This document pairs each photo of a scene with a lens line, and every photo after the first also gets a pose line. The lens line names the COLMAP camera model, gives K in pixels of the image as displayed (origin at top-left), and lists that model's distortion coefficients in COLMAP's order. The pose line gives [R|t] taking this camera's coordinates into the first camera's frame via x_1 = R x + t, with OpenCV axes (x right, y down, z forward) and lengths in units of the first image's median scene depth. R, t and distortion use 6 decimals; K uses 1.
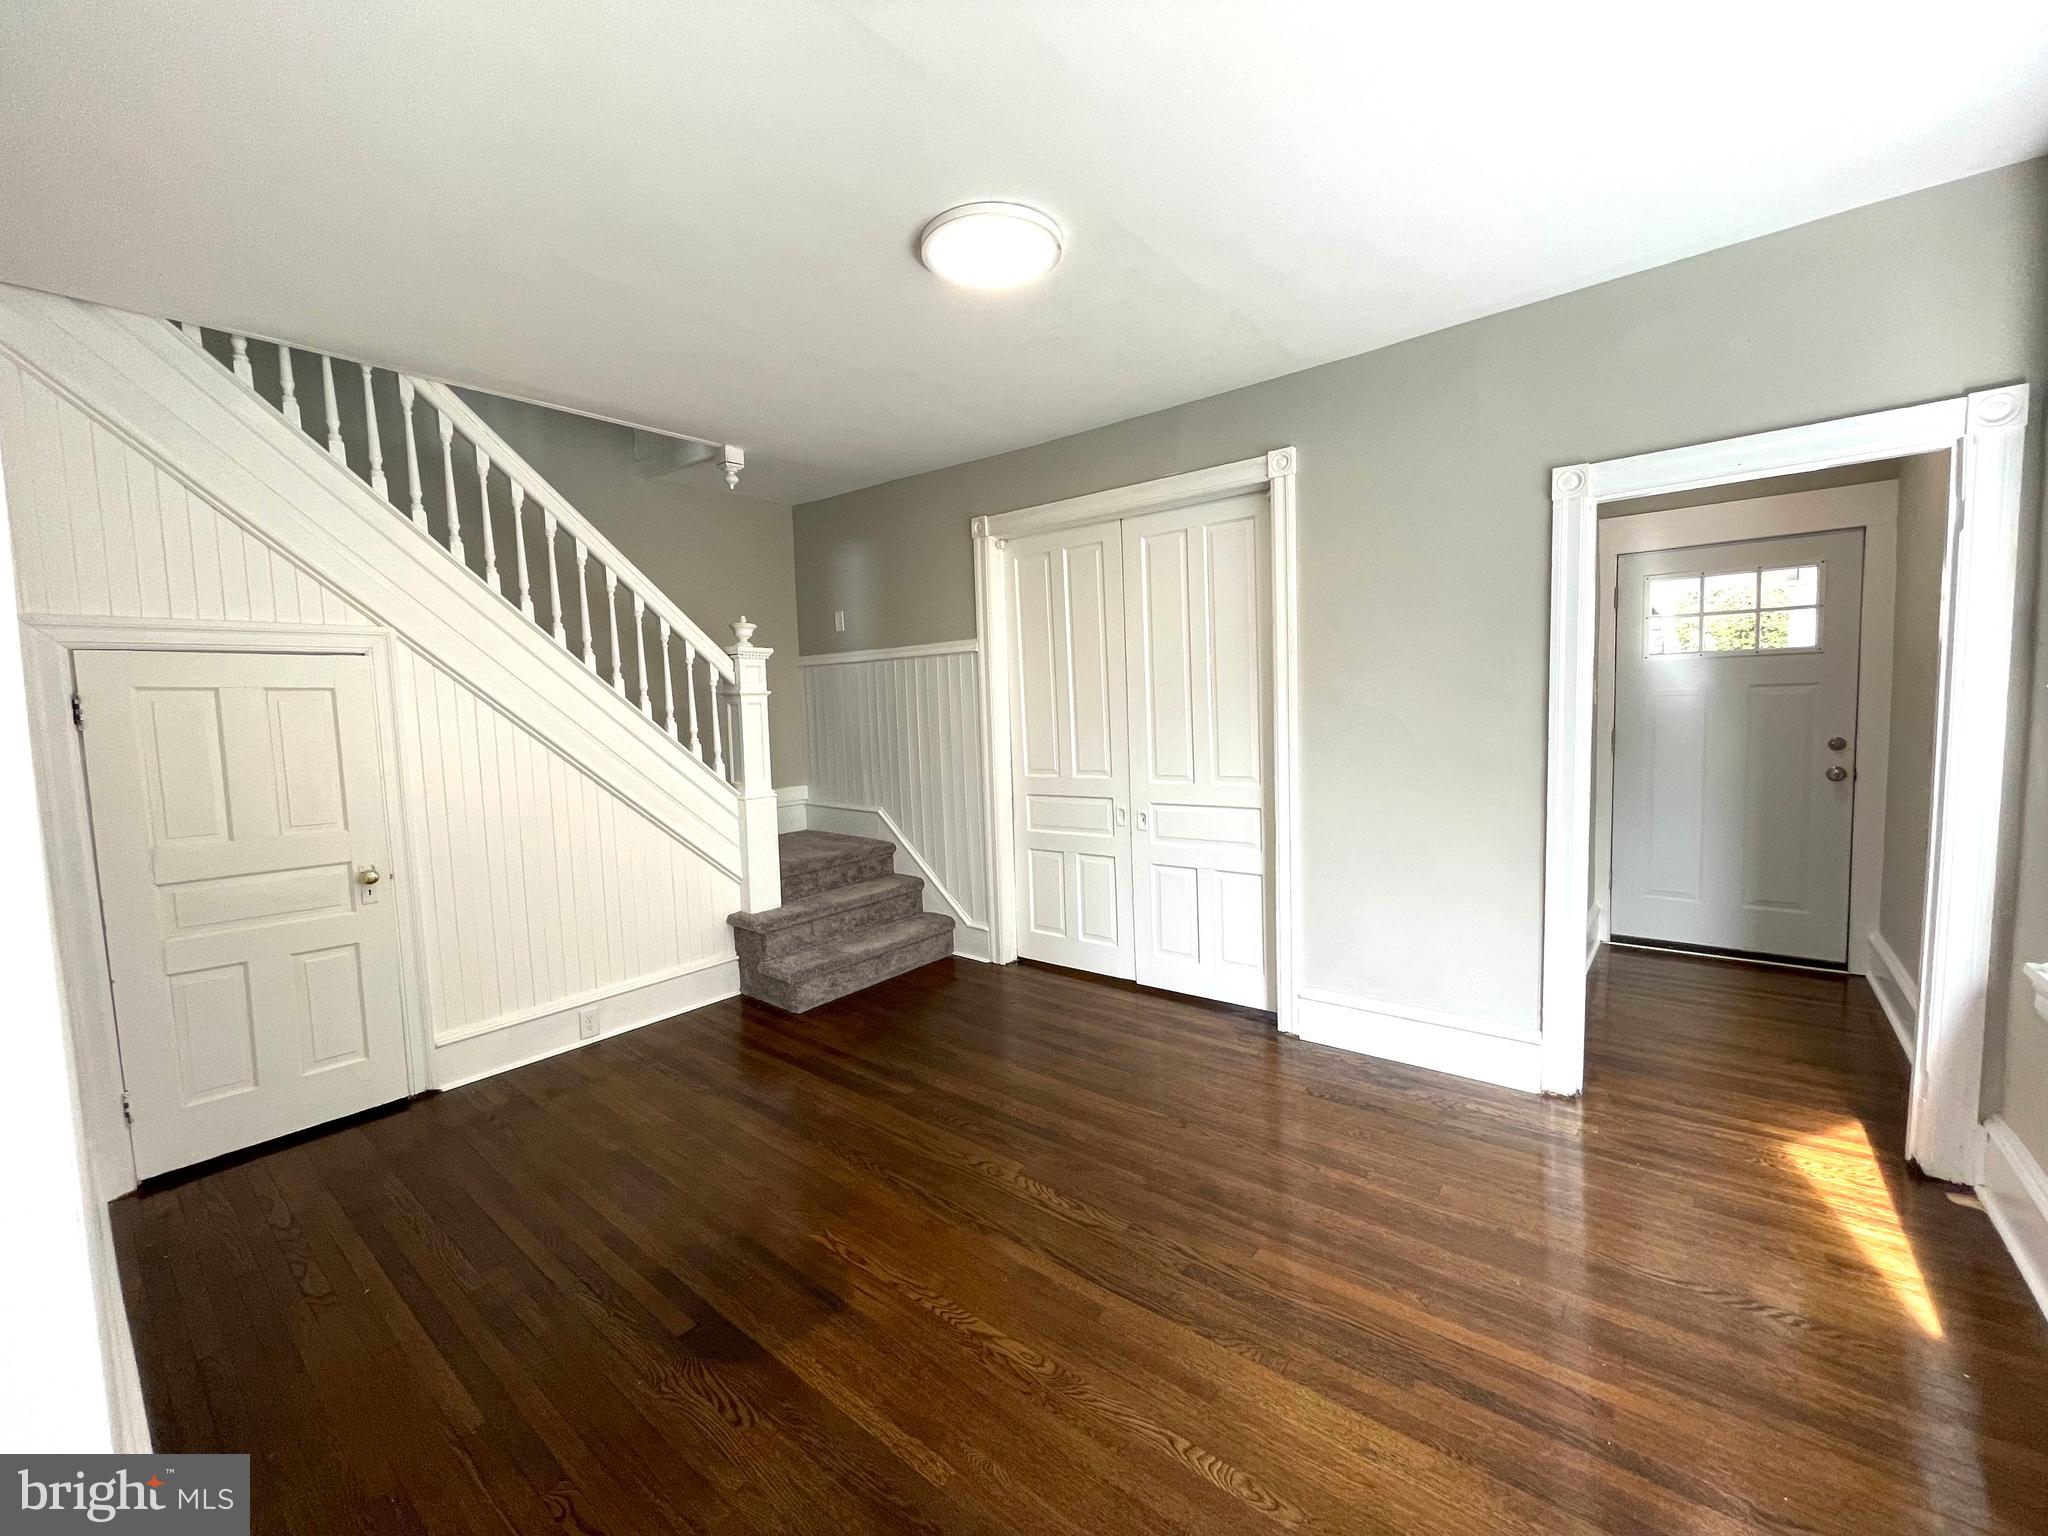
lens RADIAL K [[819.5, 0, 1029.3], [0, 819.5, 768.3], [0, 0, 1]] dist [-0.002336, -0.000047]
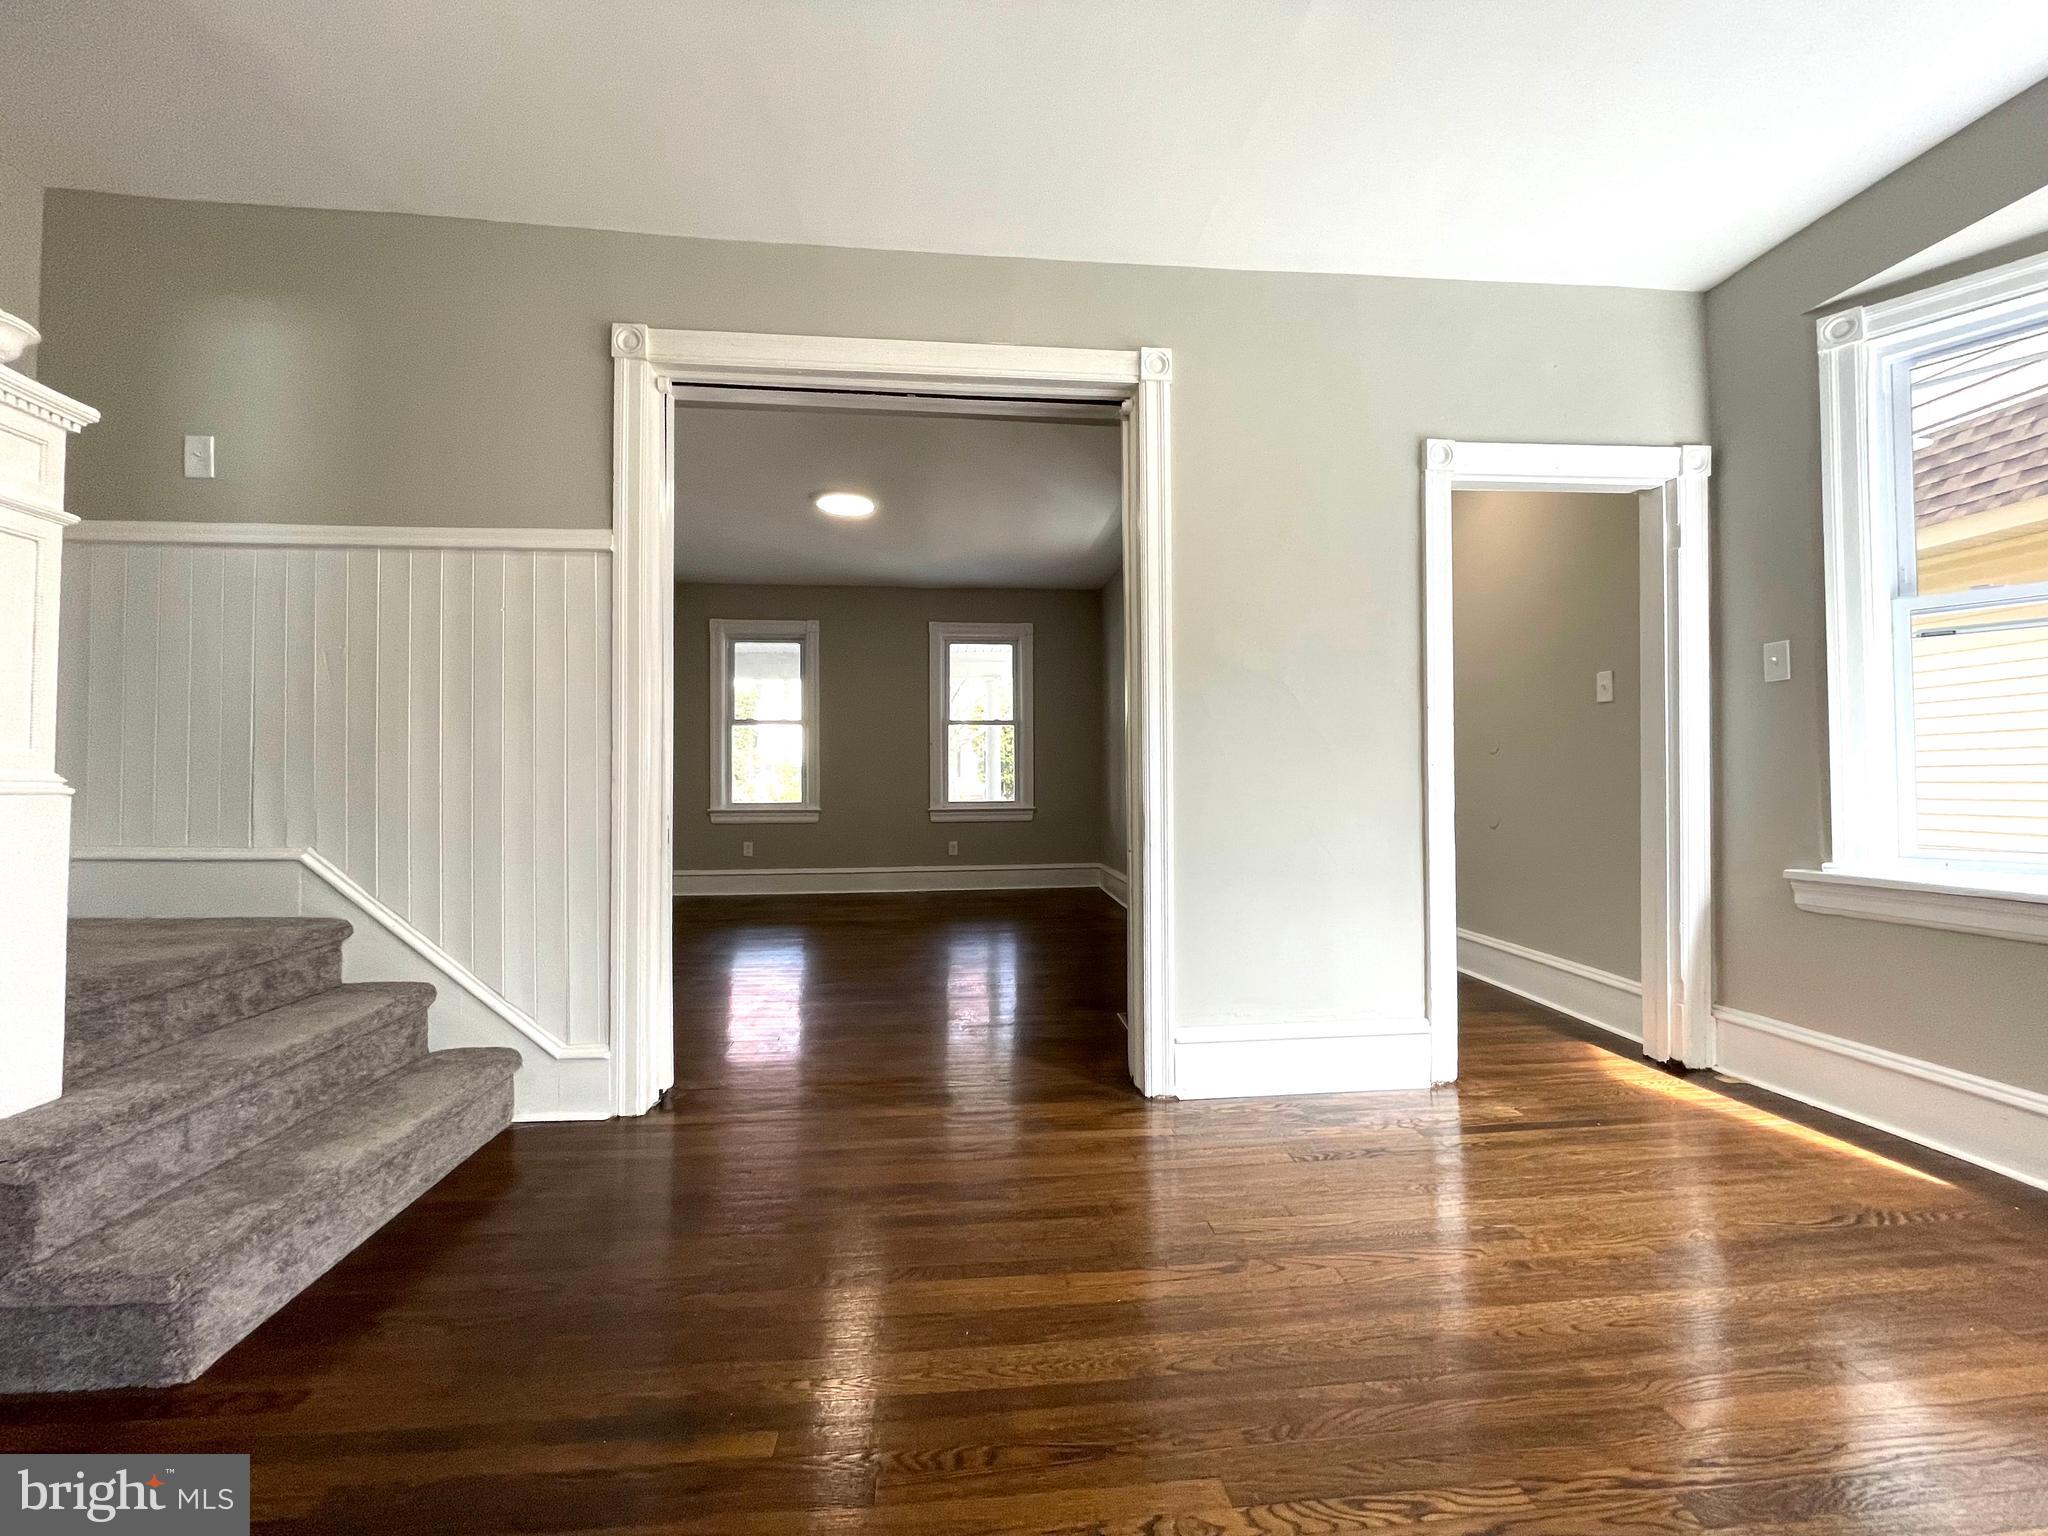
lens RADIAL K [[819.5, 0, 1018.2], [0, 819.5, 769.9], [0, 0, 1]] dist [-0.002336, -0.000047]
pose [[0.714482, 0.041654, 0.698413, -0.339648], [0.037403, 0.994525, -0.097579, 0.098663], [-0.698653, 0.095841, 0.709012, 0.562720]]
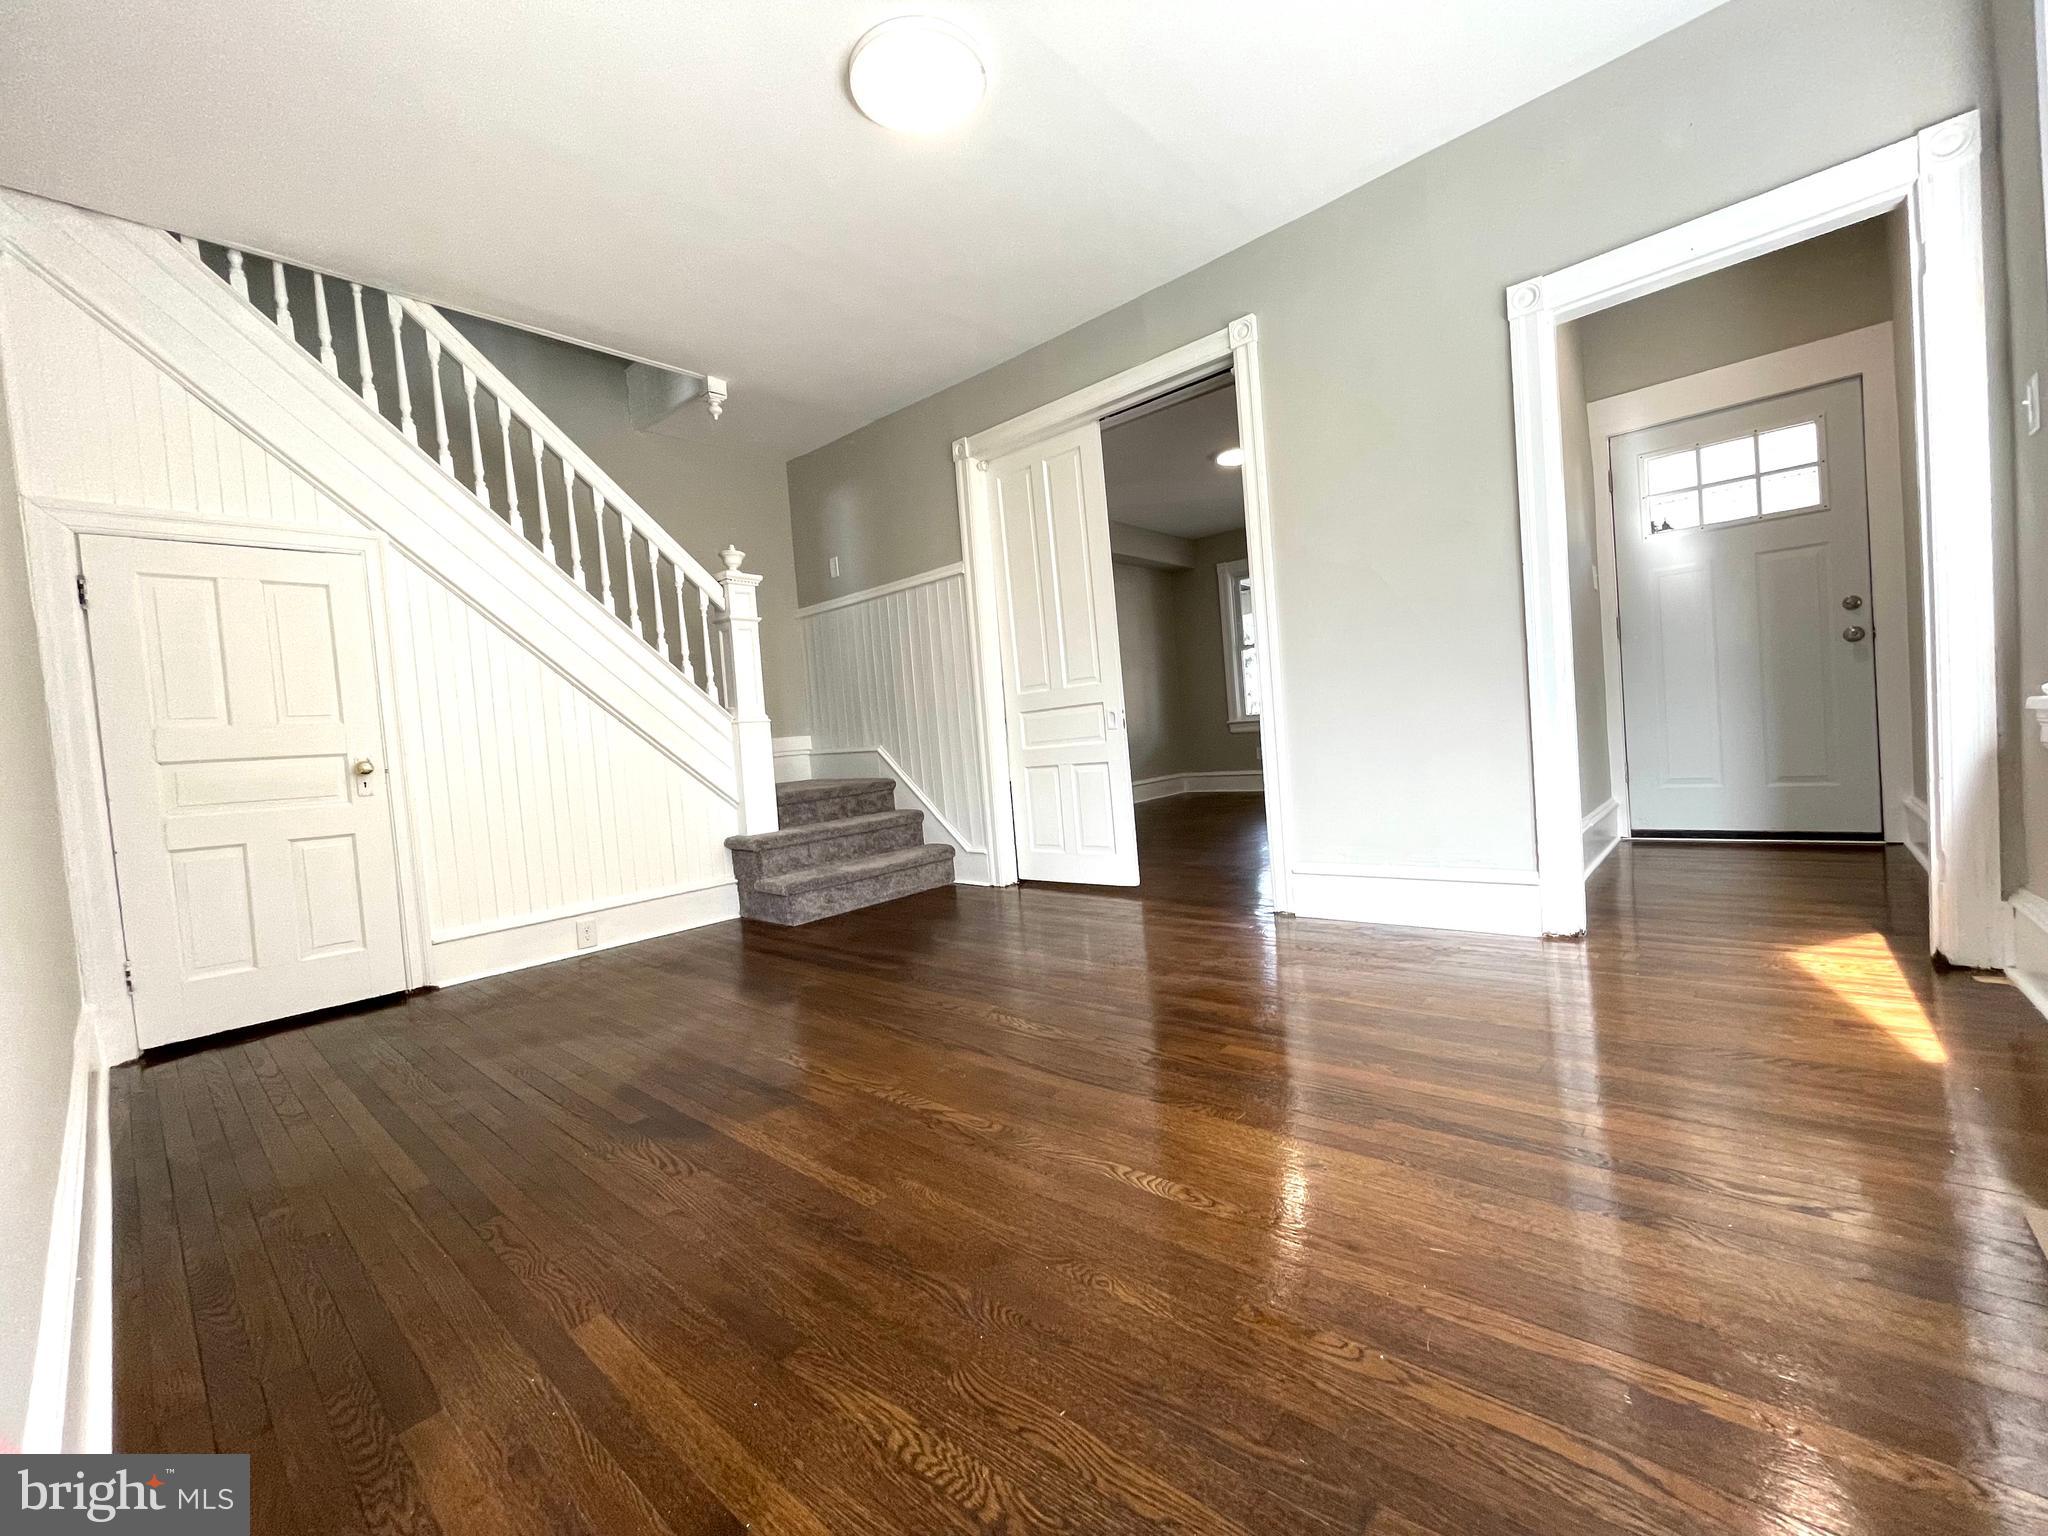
lens RADIAL K [[819.5, 0, 1029.7], [0, 819.5, 767.9], [0, 0, 1]] dist [-0.002336, -0.000047]
pose [[0.998106, -0.043952, -0.043041, 0.067933], [0.042231, 0.998302, -0.040126, 0.189473], [0.044732, 0.038232, 0.998267, 0.008273]]
